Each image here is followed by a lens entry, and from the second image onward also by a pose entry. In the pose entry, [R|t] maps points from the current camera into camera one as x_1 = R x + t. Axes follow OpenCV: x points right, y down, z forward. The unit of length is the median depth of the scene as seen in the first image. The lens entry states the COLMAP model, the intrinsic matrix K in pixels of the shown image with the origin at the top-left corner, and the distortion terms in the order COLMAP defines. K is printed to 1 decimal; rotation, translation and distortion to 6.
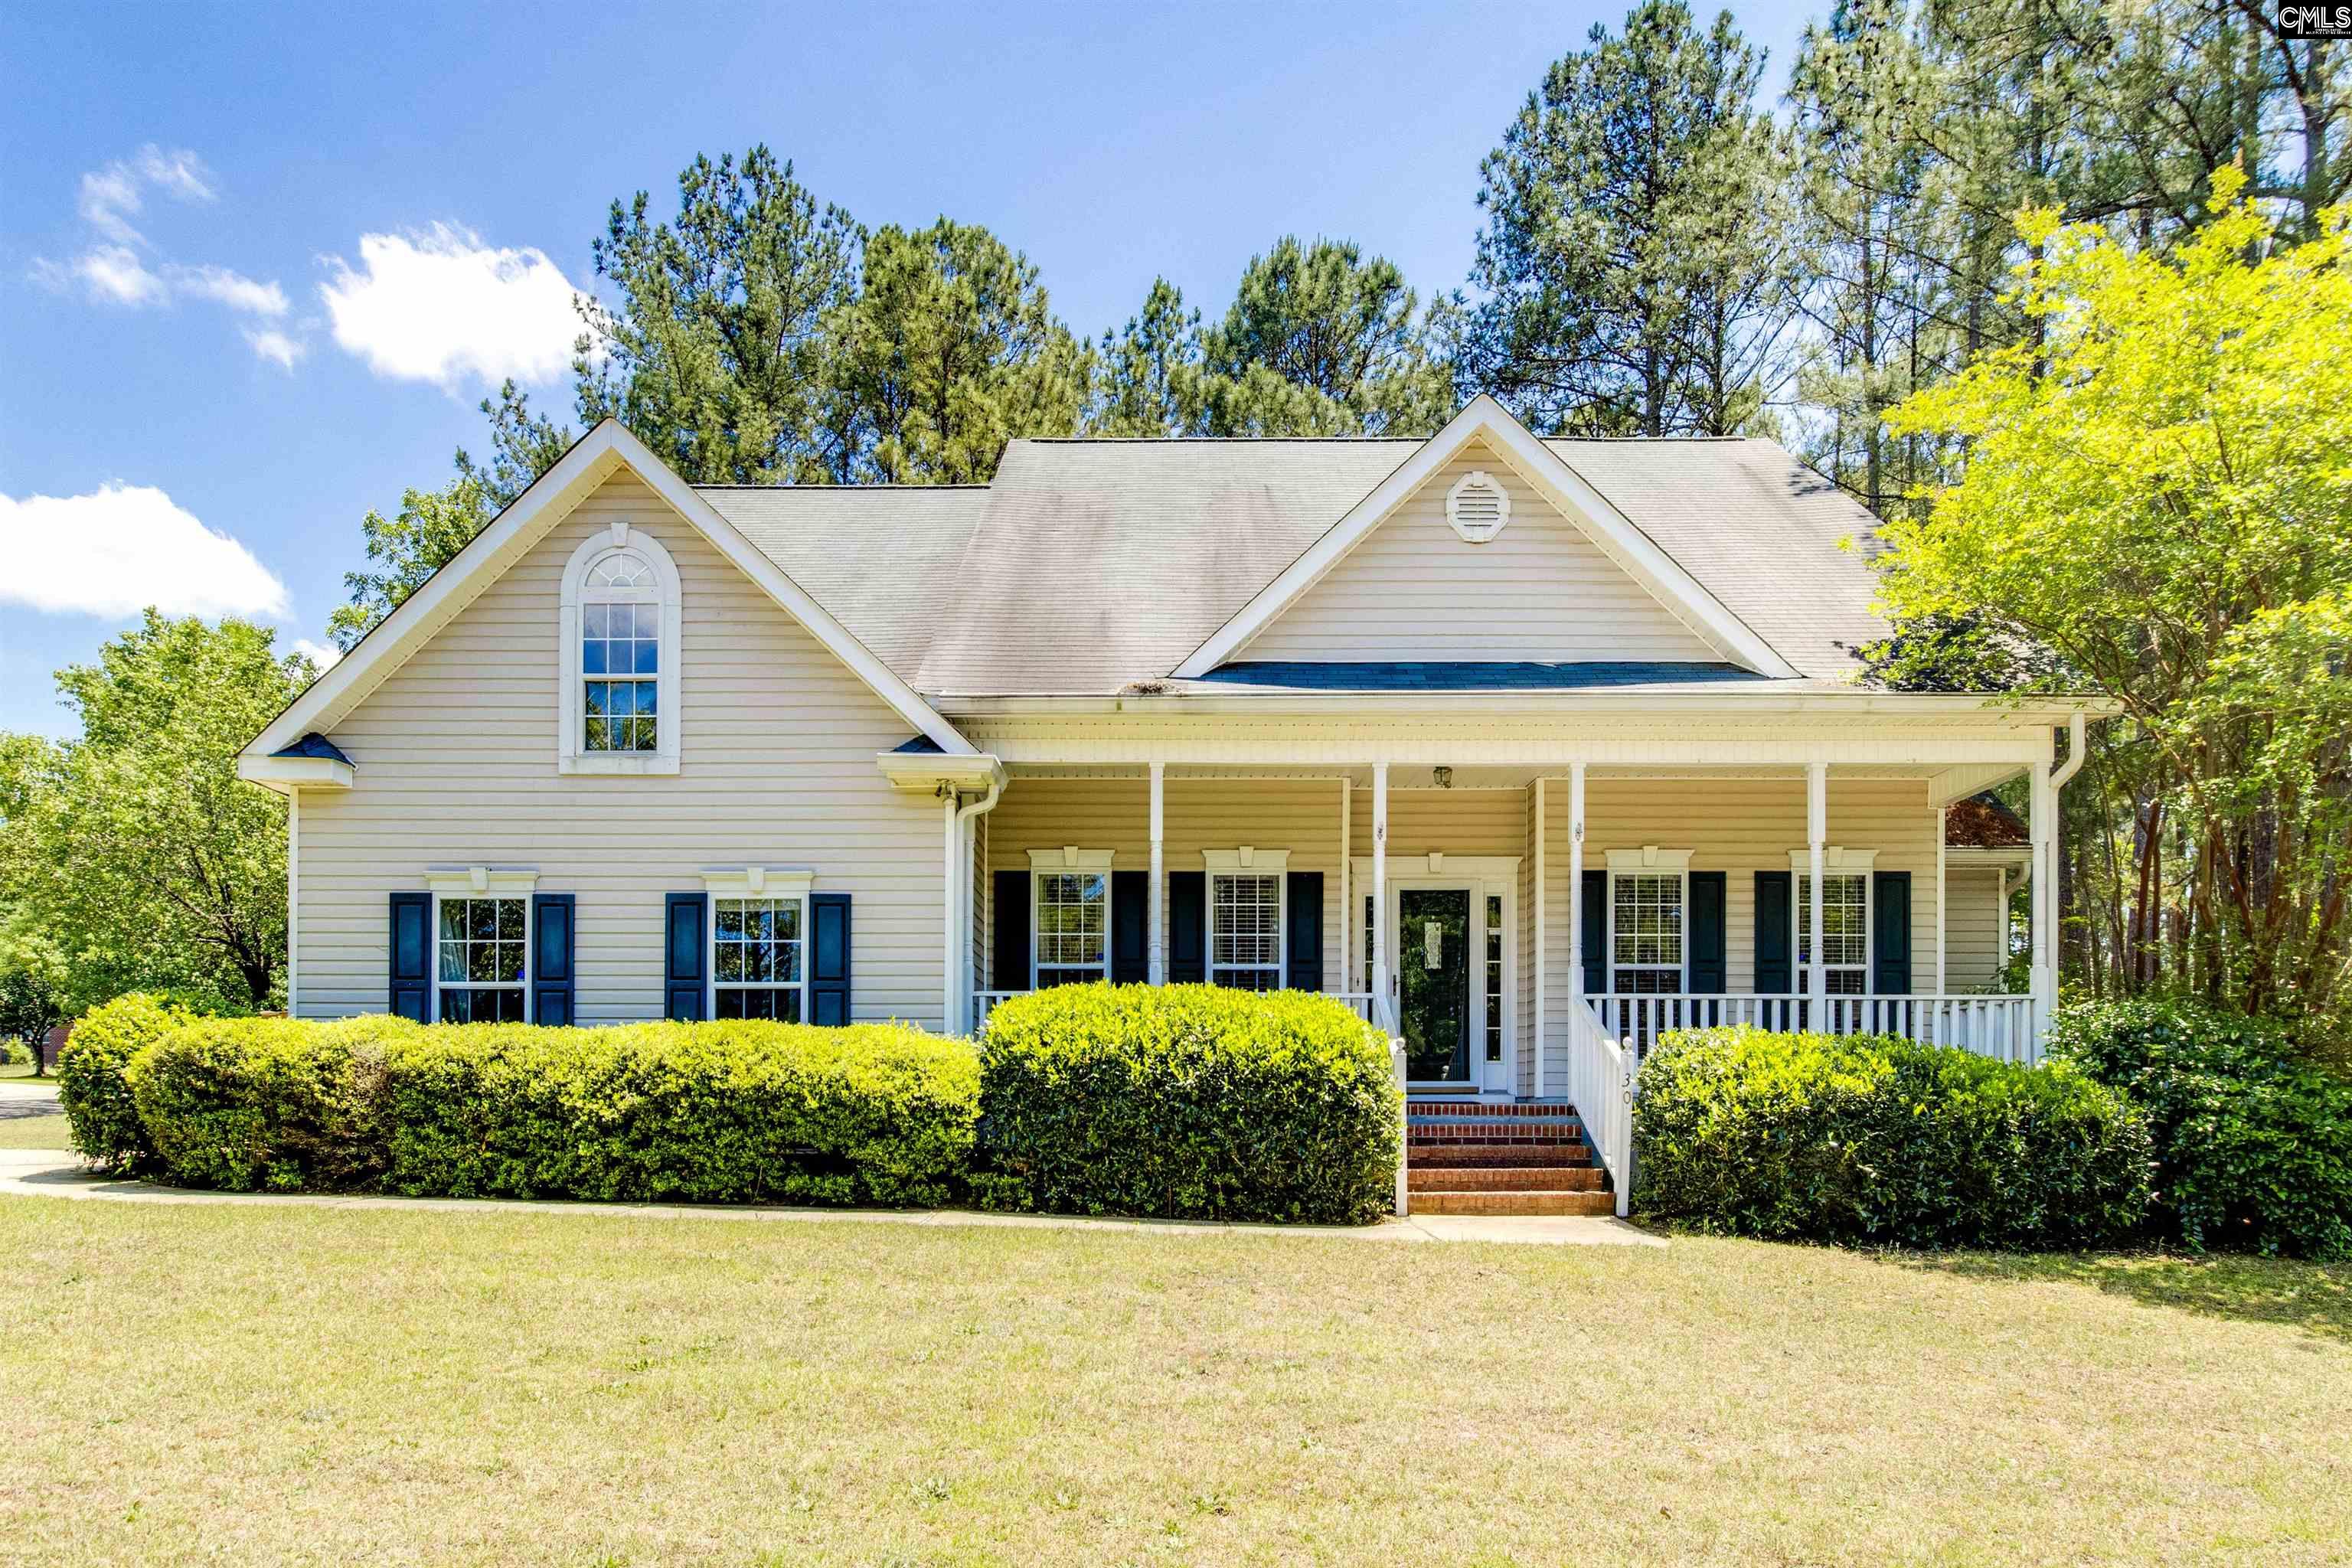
lens RADIAL K [[1085.6, 0, 1081.4], [0, 1085.6, 787.6], [0, 0, 1]] dist [0.000467, 0.001423]
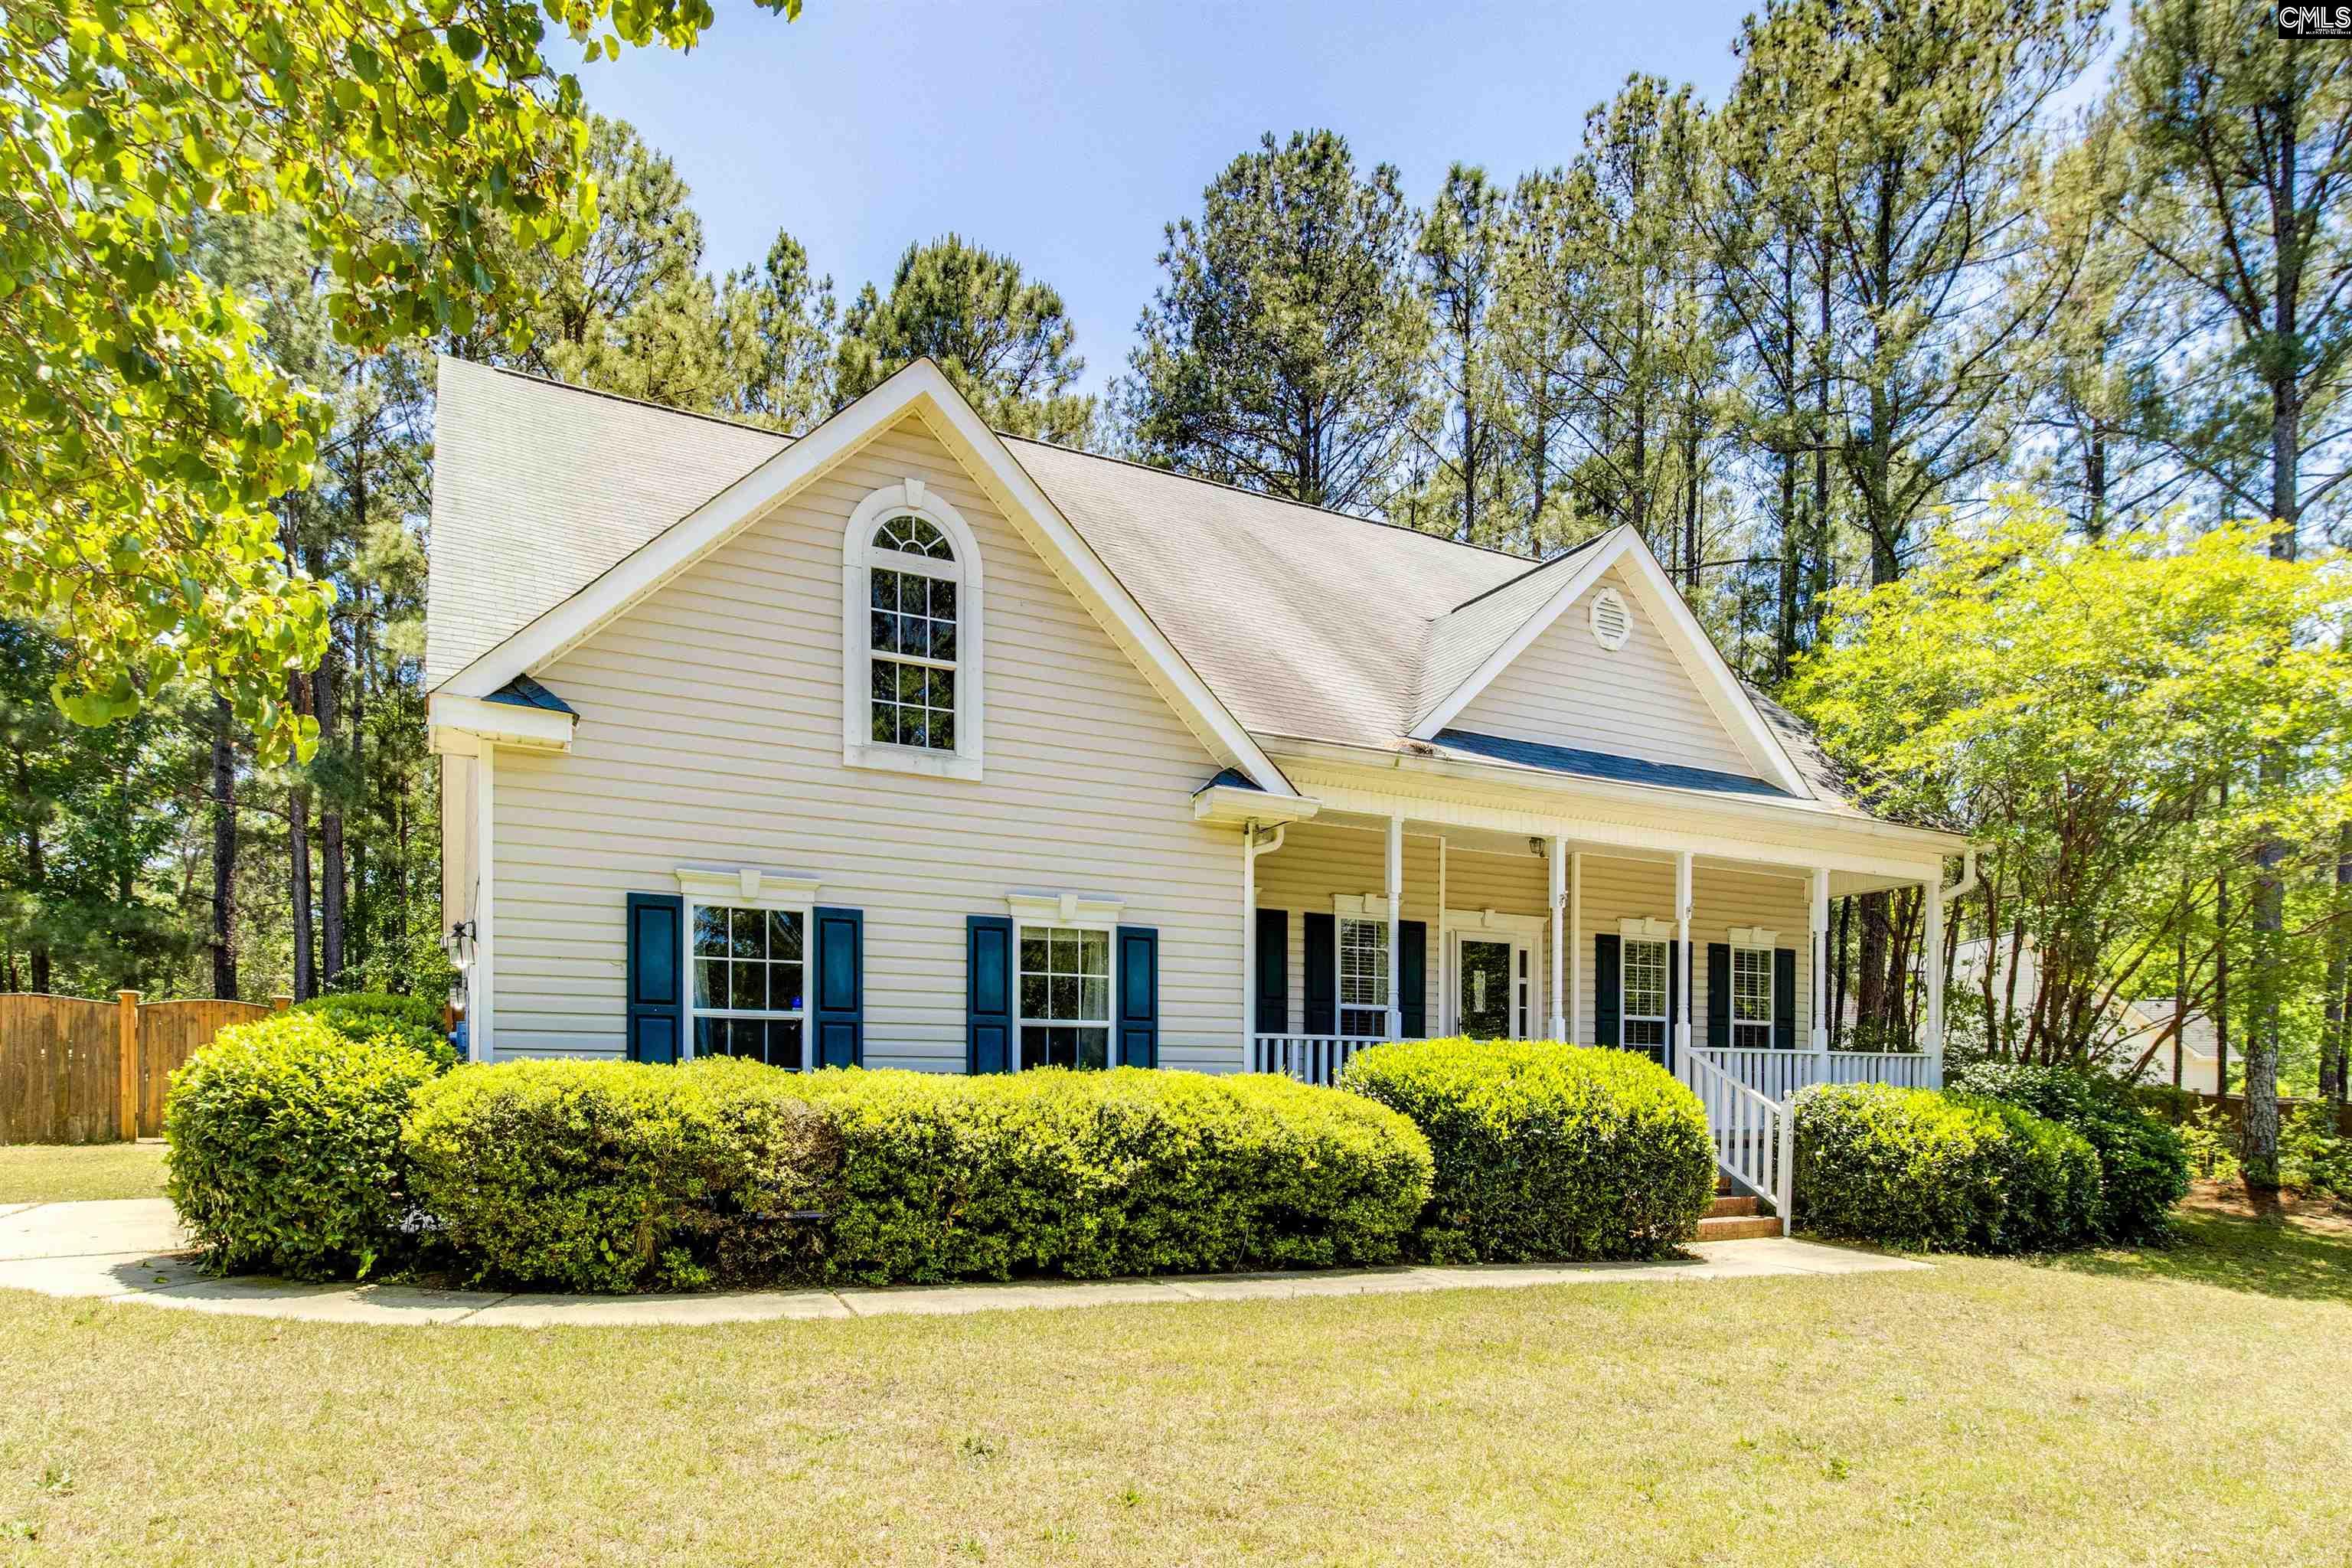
lens RADIAL K [[1085.6, 0, 1186.8], [0, 1085.6, 798.3], [0, 0, 1]] dist [0.000467, 0.001423]
pose [[0.919181, 0.106808, 0.379075, -0.576372], [-0.108380, 0.993960, -0.017256, -0.001264], [-0.378629, -0.025223, 0.925205, 0.125319]]
